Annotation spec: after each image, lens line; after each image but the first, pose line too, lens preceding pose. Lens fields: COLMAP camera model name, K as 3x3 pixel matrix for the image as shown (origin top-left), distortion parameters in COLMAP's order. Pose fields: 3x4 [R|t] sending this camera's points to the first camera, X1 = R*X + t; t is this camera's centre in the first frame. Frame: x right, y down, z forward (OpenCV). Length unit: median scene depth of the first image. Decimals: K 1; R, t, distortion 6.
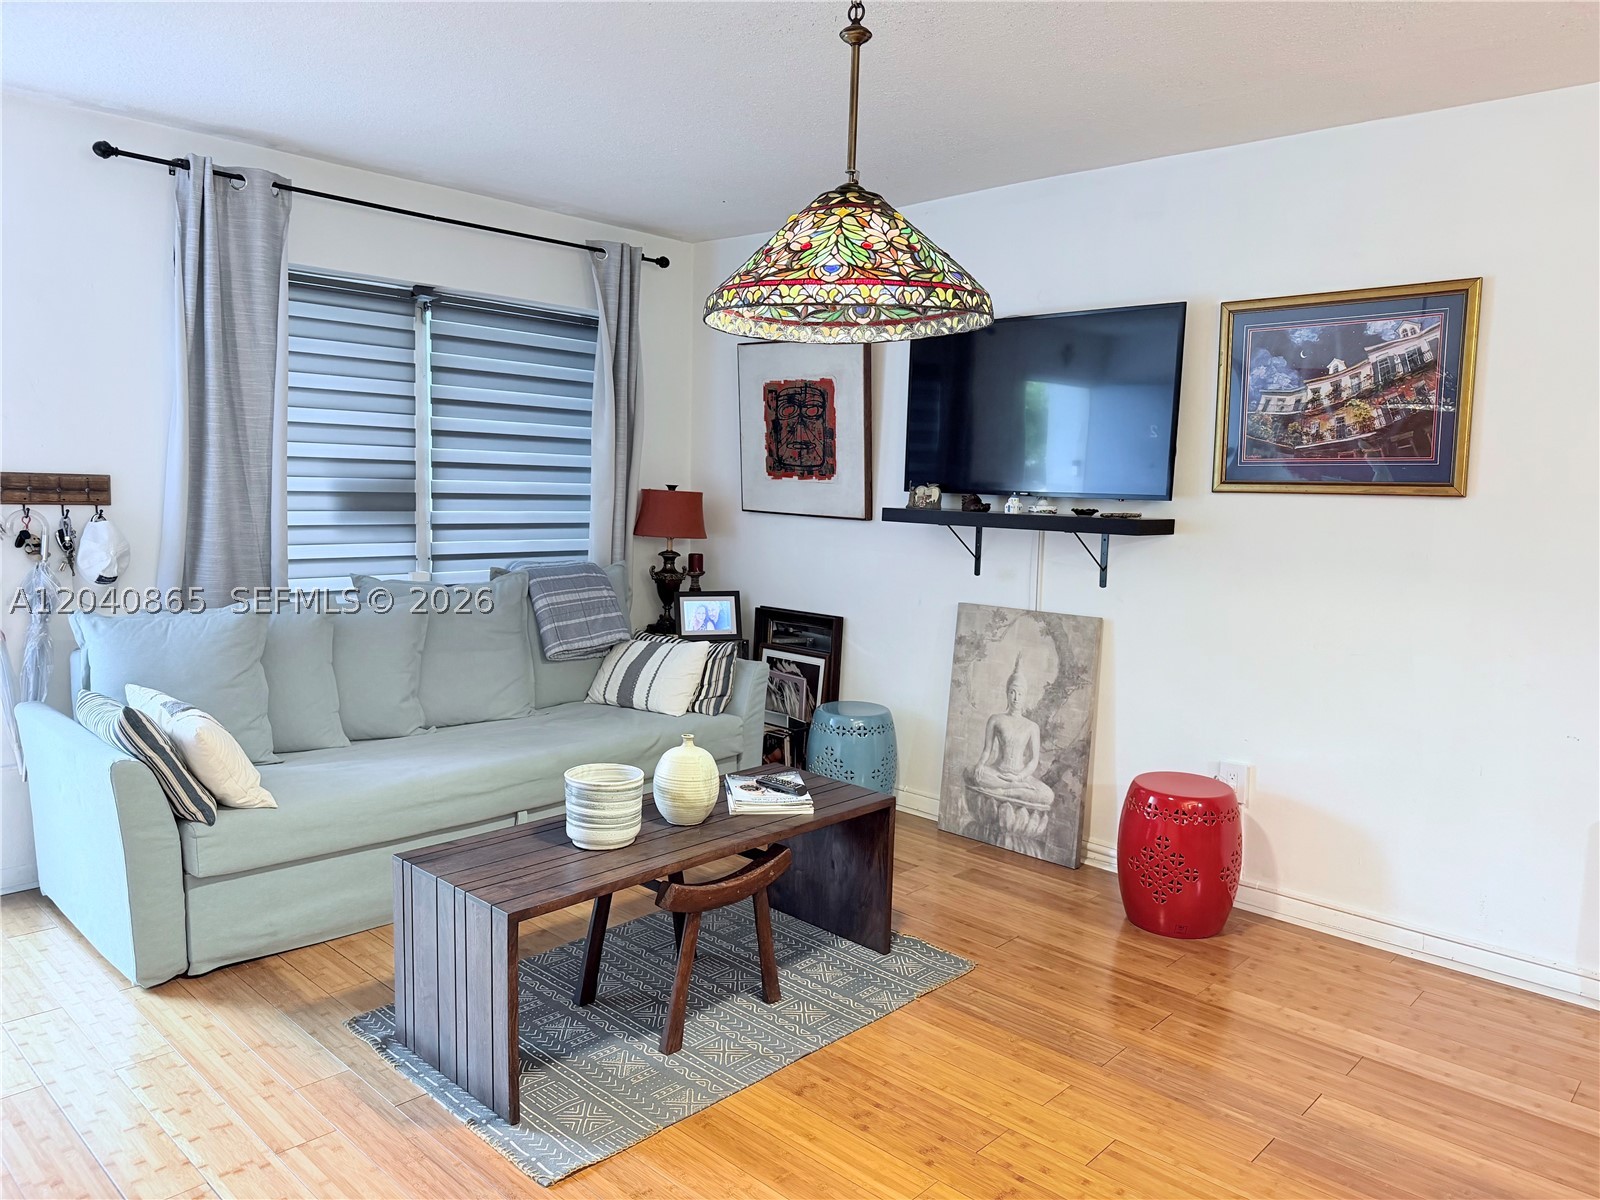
lens RADIAL K [[1119.5, 0, 802.4], [0, 1119.5, 605.6], [0, 0, 1]] dist [0.100477, -0.157298]
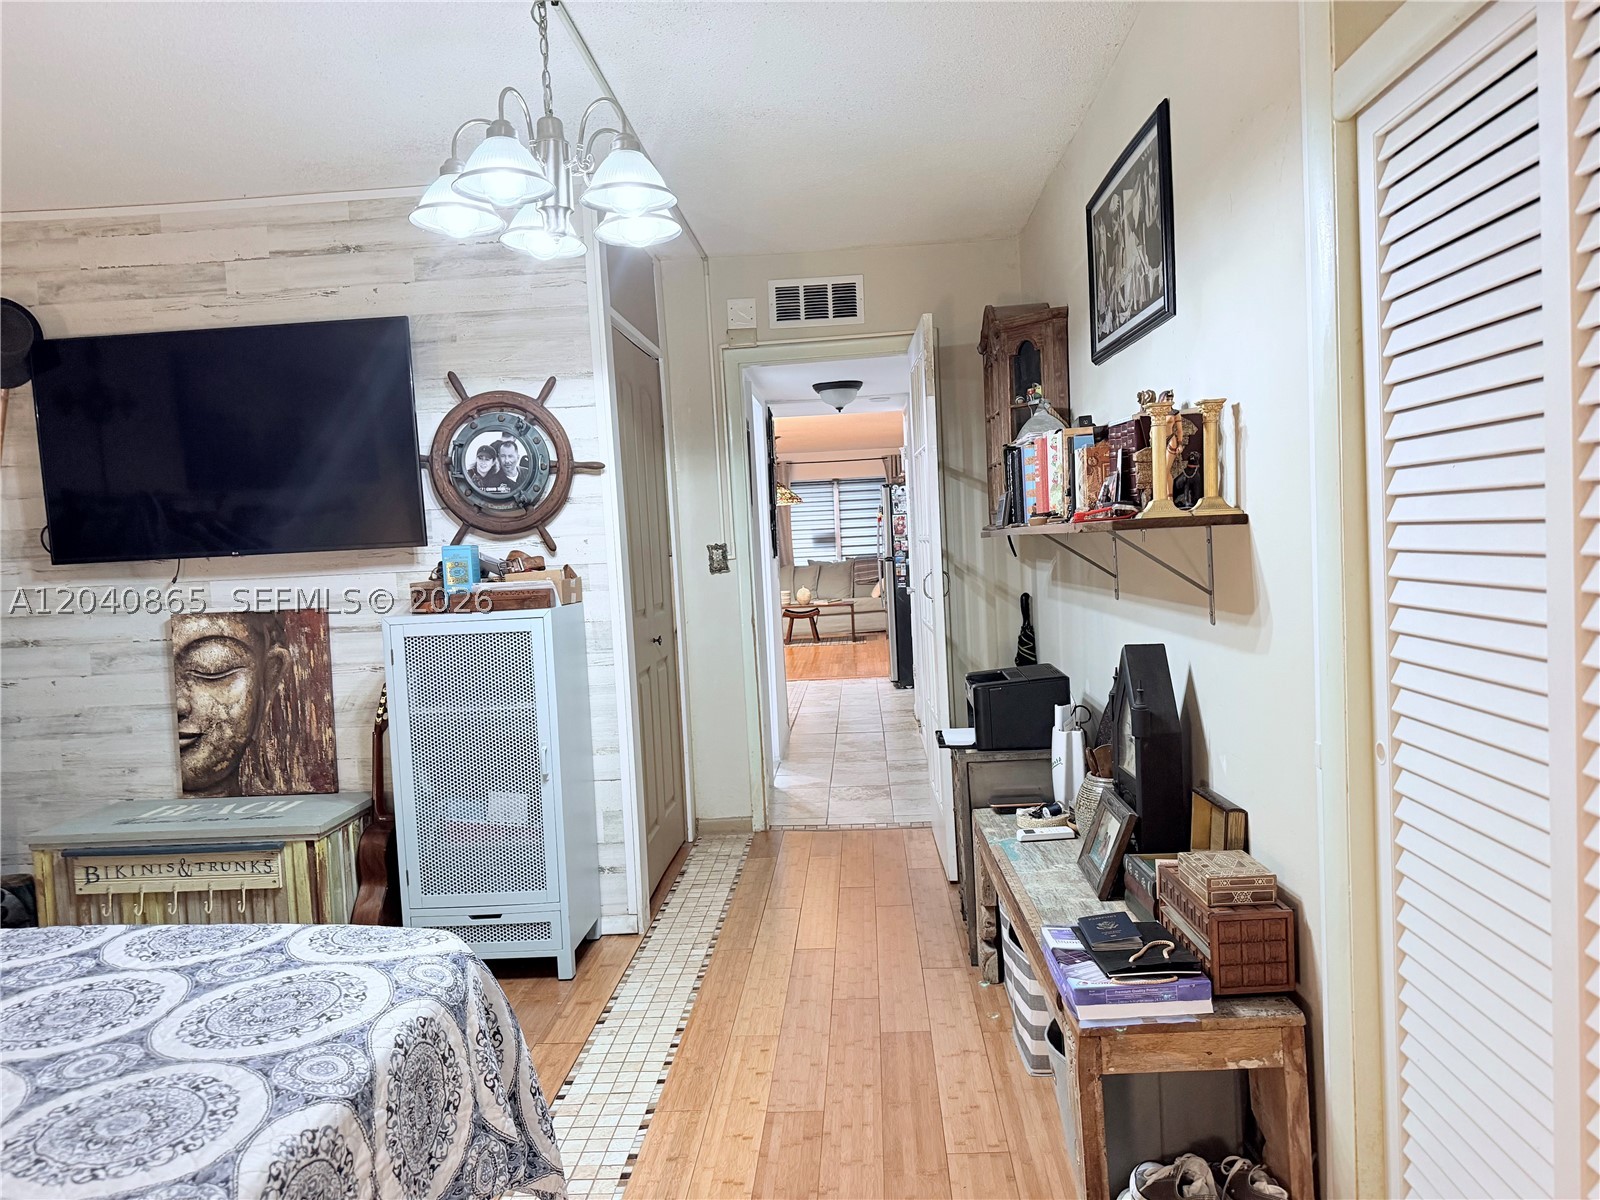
lens RADIAL K [[1118.0, 0, 797.4], [0, 1118.0, 606.0], [0, 0, 1]] dist [0.138236, -0.233331]
pose [[0.637122, -0.009778, -0.770701, 2.414260], [-0.022860, 0.999240, -0.031576, 0.241730], [0.770424, 0.037736, 0.636414, -1.373004]]
